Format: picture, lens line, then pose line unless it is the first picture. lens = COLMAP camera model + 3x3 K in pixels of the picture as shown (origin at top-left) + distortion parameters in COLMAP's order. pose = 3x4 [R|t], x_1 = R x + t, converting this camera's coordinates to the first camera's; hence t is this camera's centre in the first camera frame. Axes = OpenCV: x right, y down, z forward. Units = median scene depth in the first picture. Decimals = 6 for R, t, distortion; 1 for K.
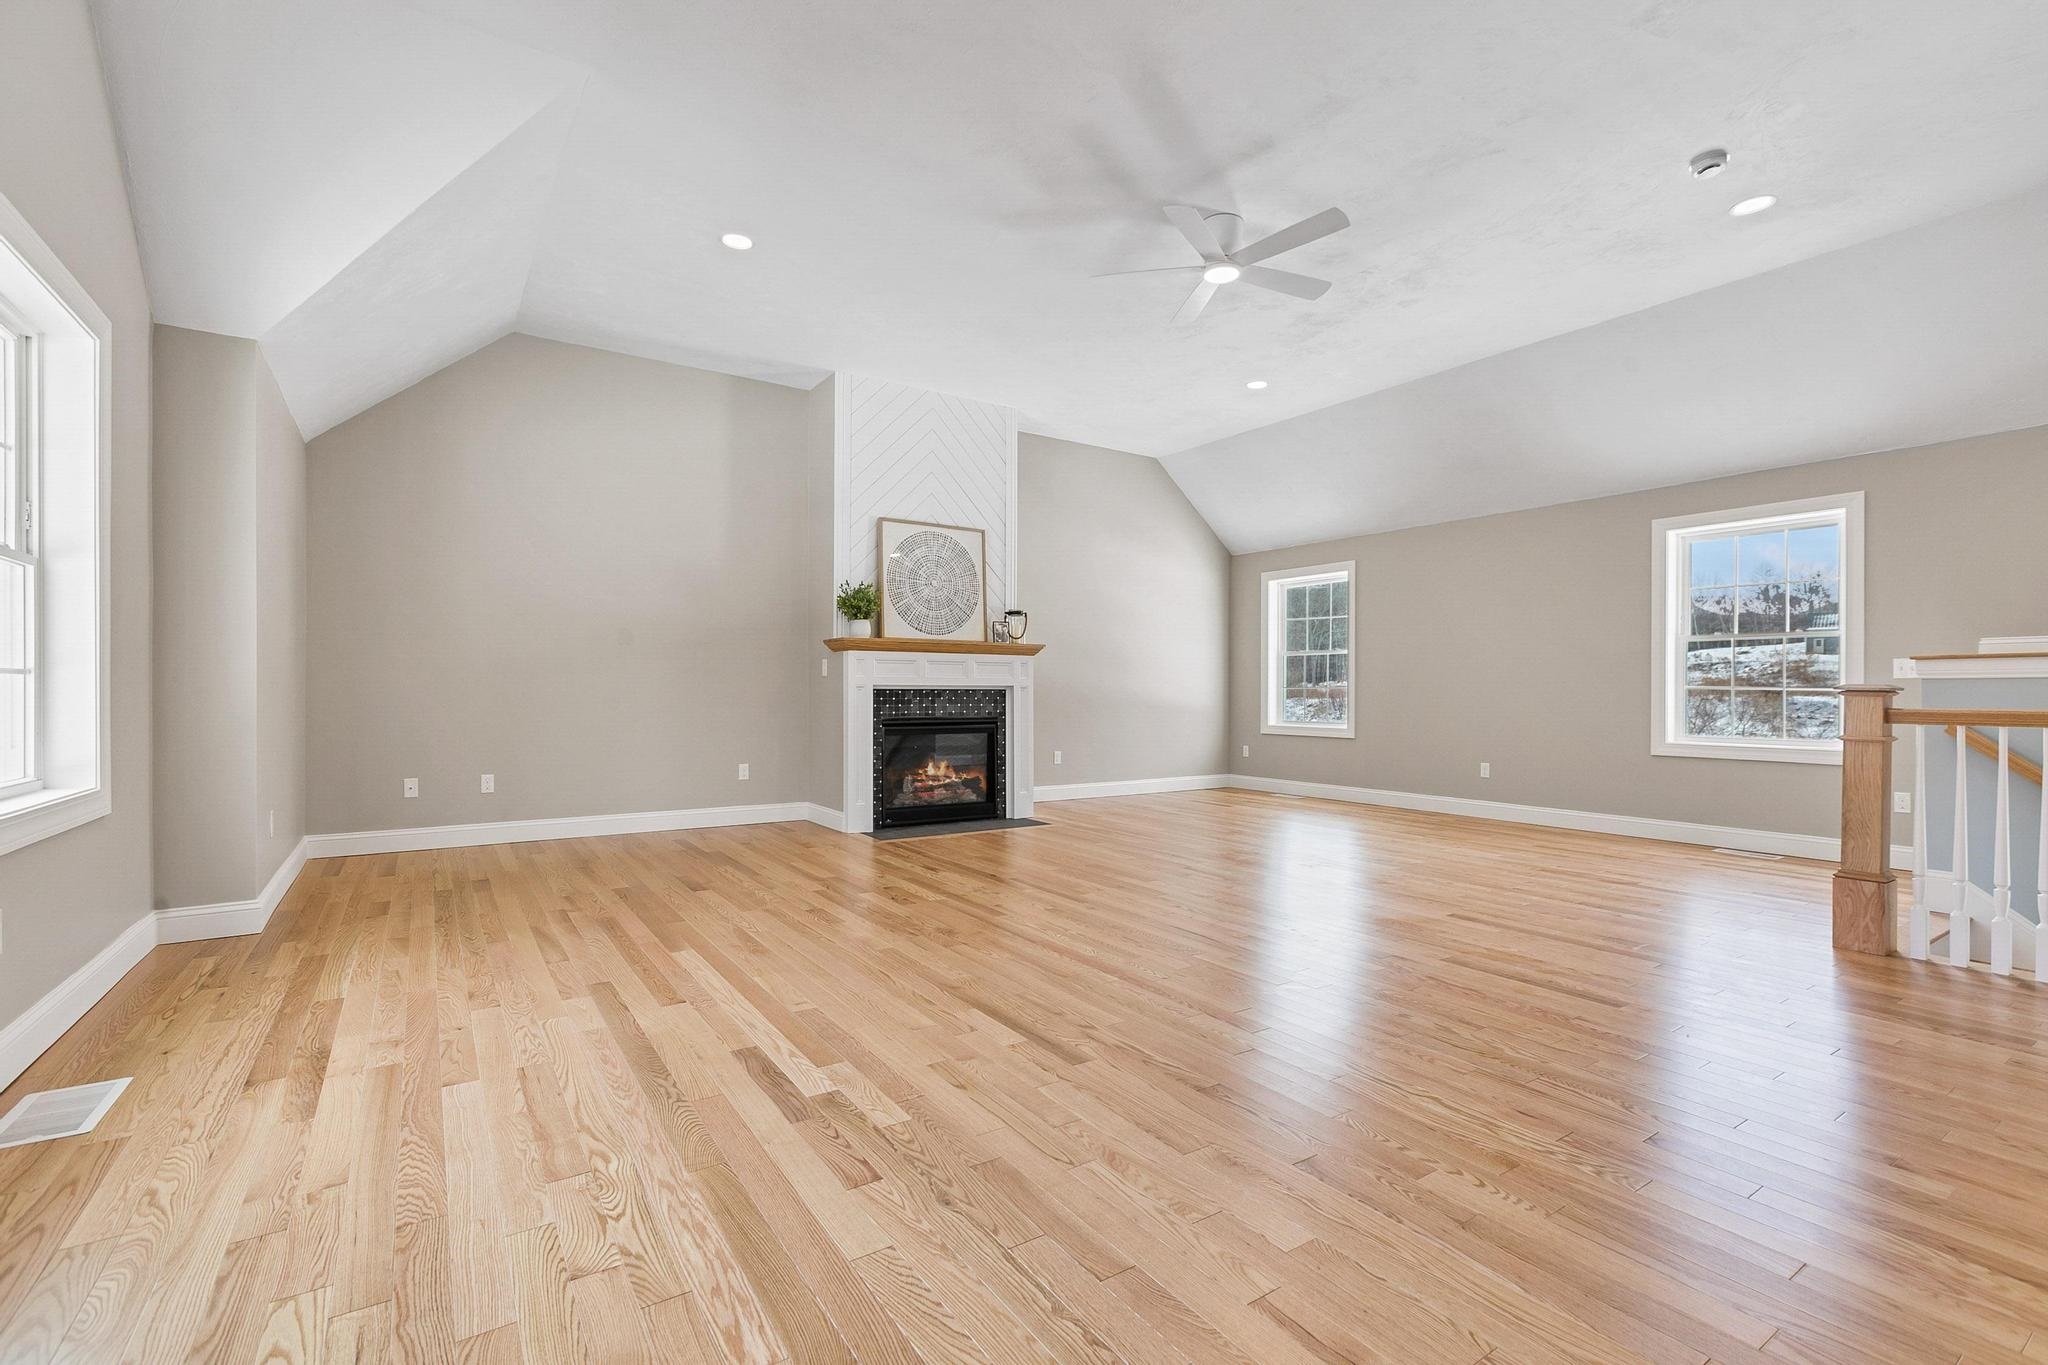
lens RADIAL K [[931.5, 0, 1026.6], [0, 931.5, 675.0], [0, 0, 1]] dist [0.001758, -0.001245]
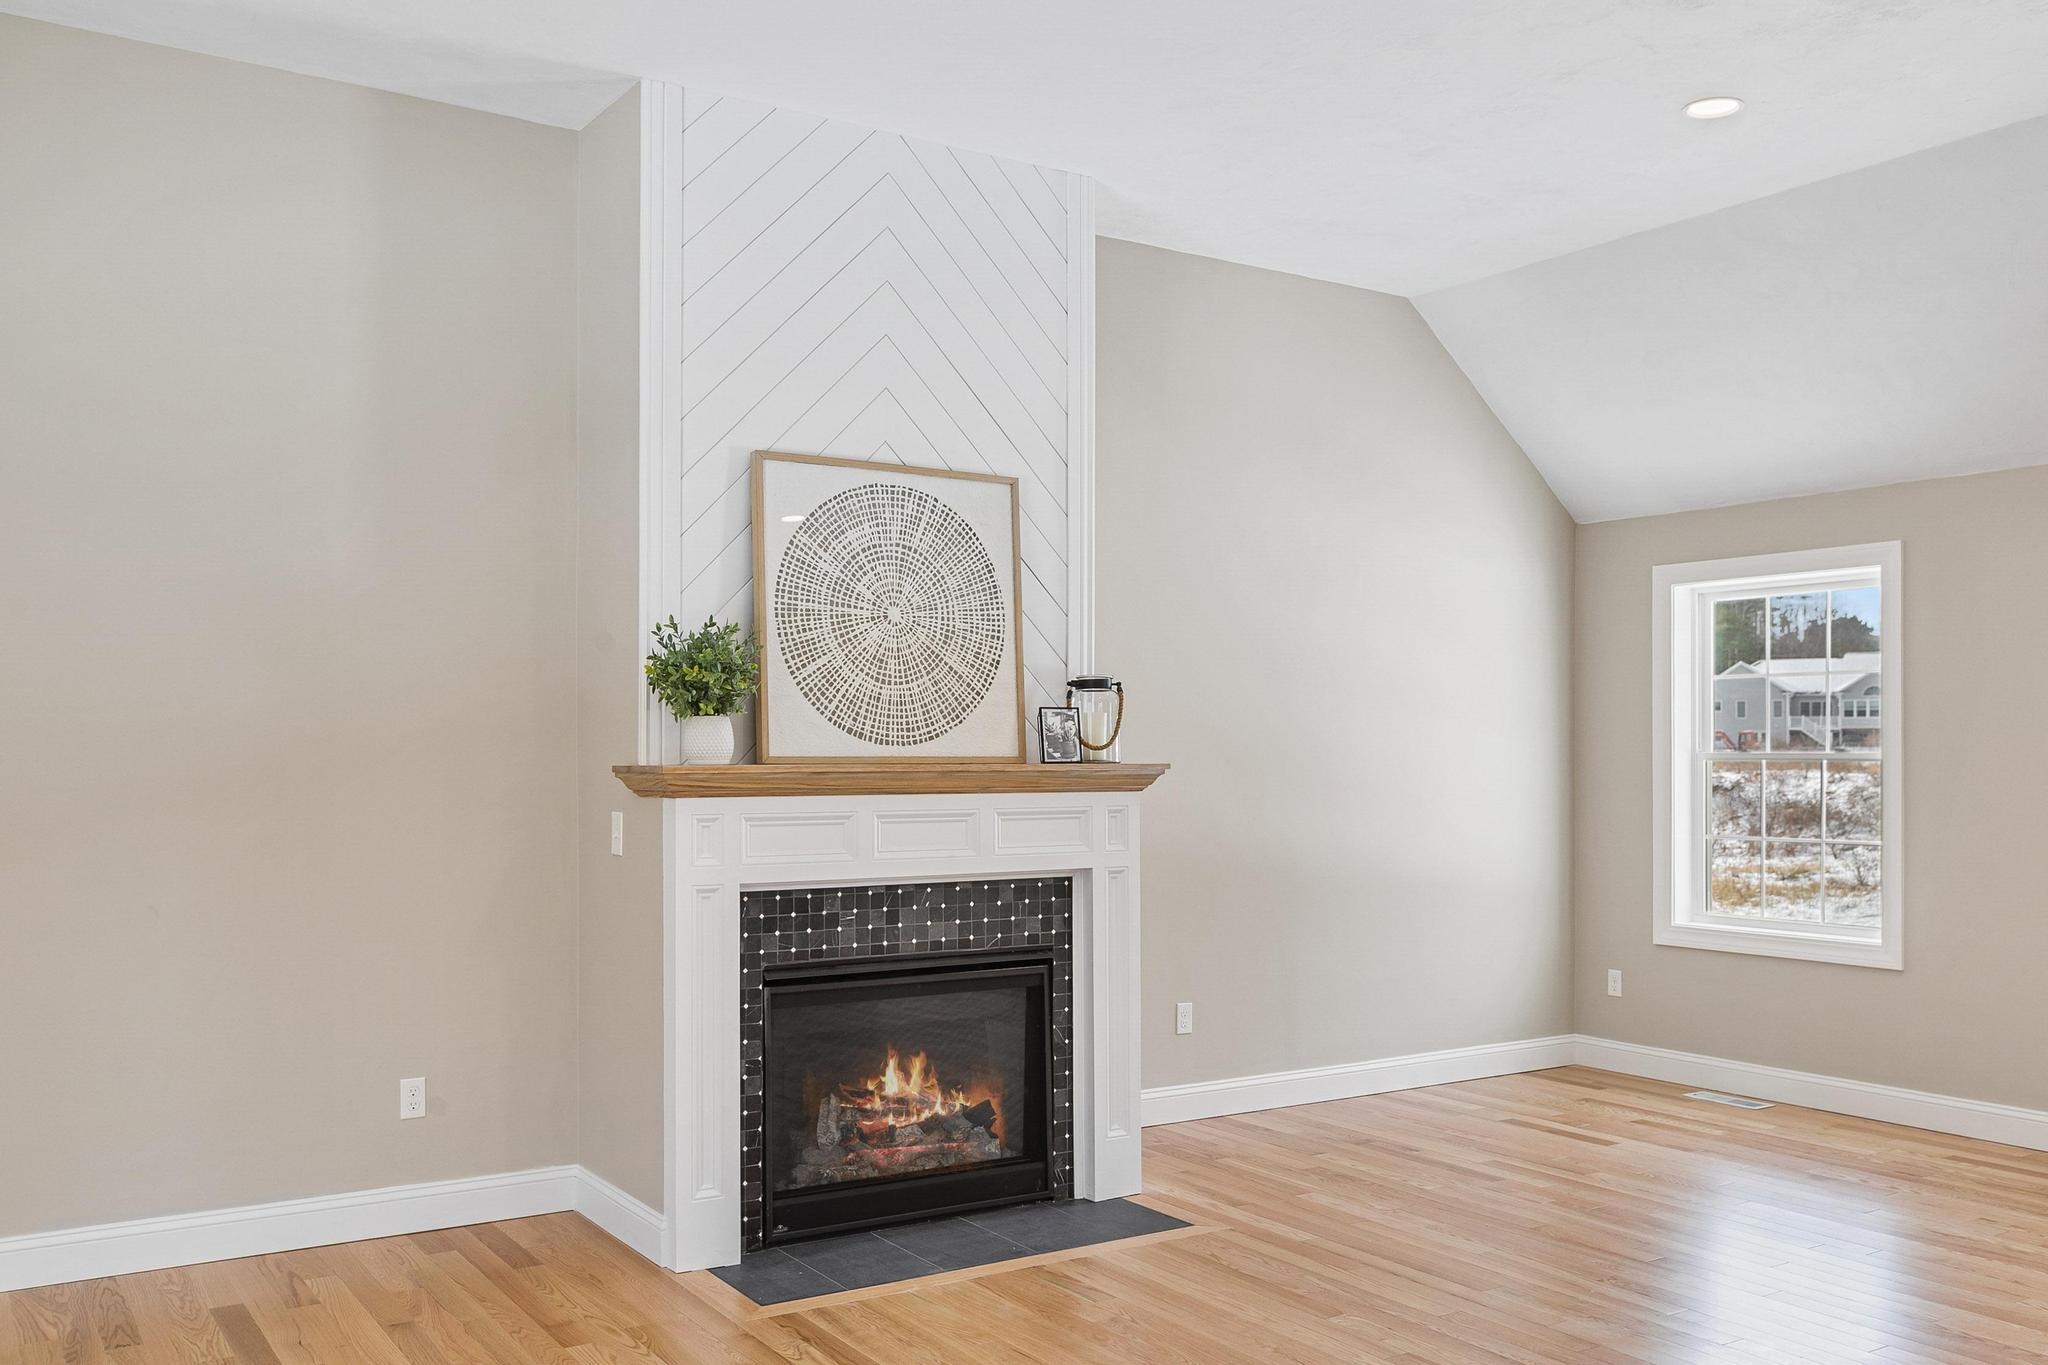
lens RADIAL K [[1740.5, 0, 1021.3], [0, 1740.5, 702.5], [0, 0, 1]] dist [0.029423, 0.000647]
pose [[0.999958, -0.002861, -0.008697, -0.037669], [0.002821, 0.999985, -0.004645, -0.056364], [0.008710, 0.004621, 0.999951, 0.251956]]
